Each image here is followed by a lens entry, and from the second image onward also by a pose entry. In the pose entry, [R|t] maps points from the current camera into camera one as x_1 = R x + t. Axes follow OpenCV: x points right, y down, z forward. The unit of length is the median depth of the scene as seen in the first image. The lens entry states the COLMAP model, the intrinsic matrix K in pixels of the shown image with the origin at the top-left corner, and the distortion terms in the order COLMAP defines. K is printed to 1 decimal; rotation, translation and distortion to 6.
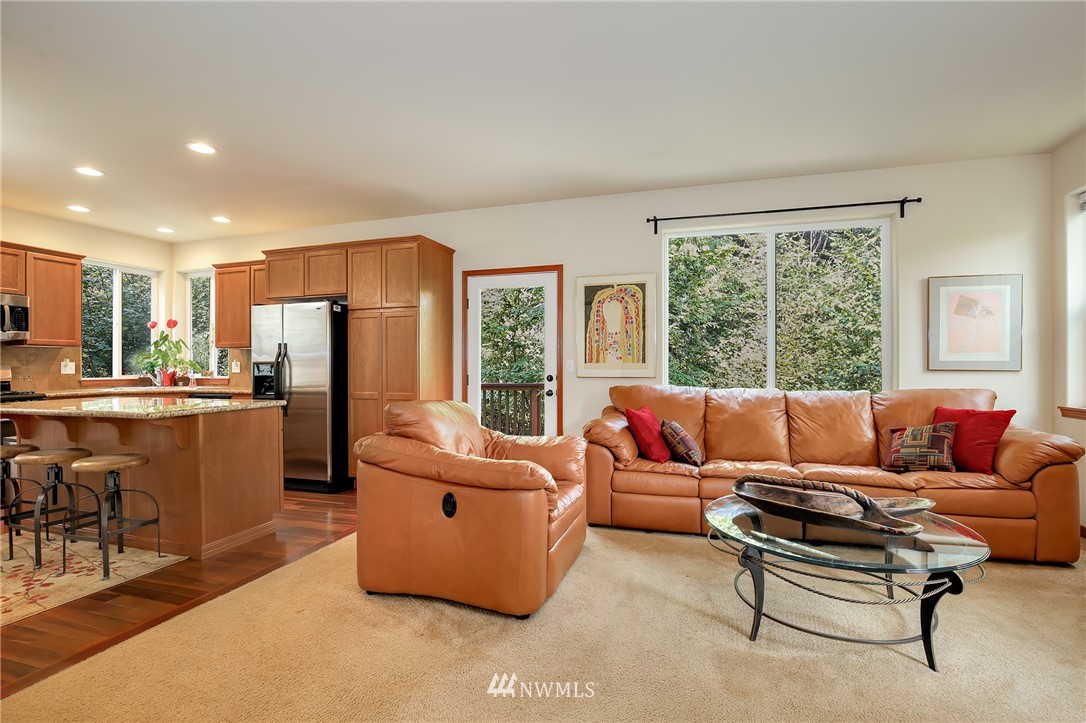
lens RADIAL K [[496.4, 0, 547.2], [0, 496.4, 367.7], [0, 0, 1]] dist [-0.038100, 0.006353]
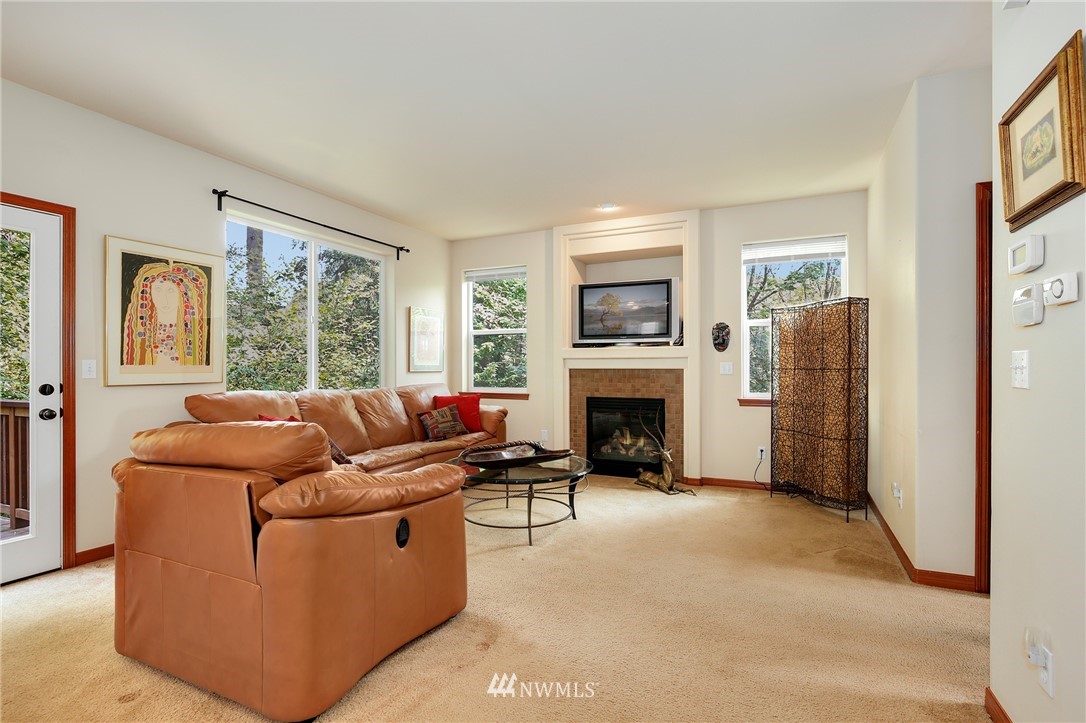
lens RADIAL K [[513.7, 0, 550.7], [0, 513.7, 365.4], [0, 0, 1]] dist [-0.017830, 0.006510]
pose [[0.136563, 0.003452, 0.990625, -0.553696], [0.000572, 0.999993, -0.003564, -0.005764], [-0.990631, 0.001054, 0.136560, 0.327593]]
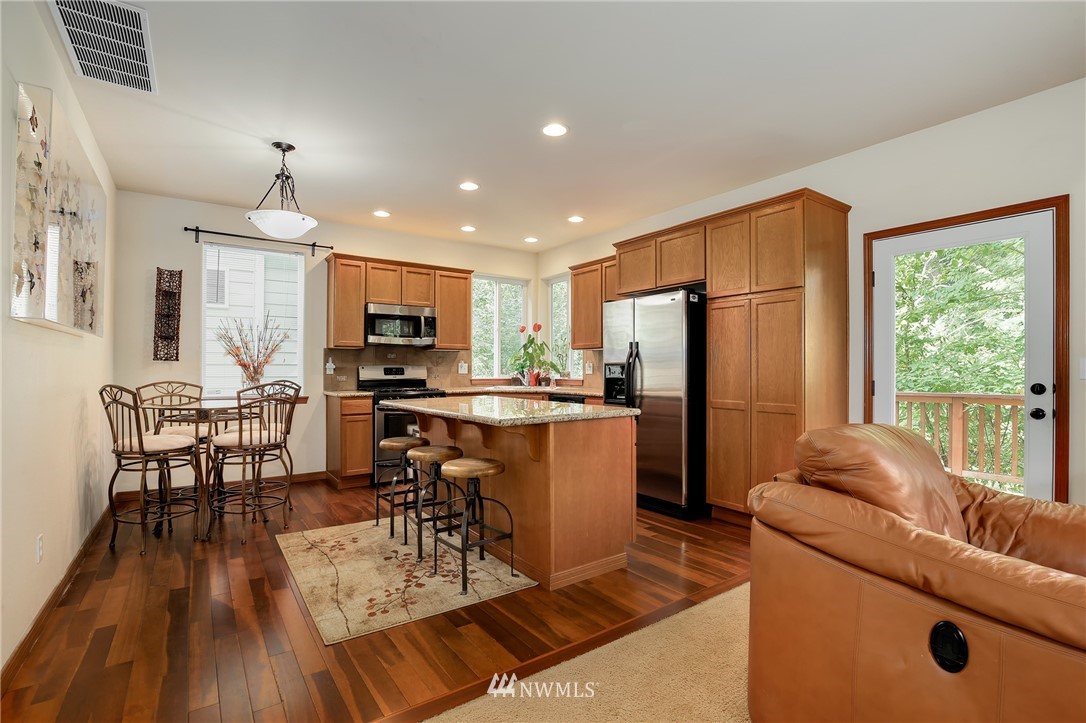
lens RADIAL K [[496.4, 0, 545.9], [0, 496.4, 365.8], [0, 0, 1]] dist [-0.038100, 0.006353]
pose [[0.792707, 0.000281, -0.609603, -0.119371], [-0.004455, 0.999976, -0.005332, -0.000904], [0.609587, 0.006942, 0.792689, 0.193341]]
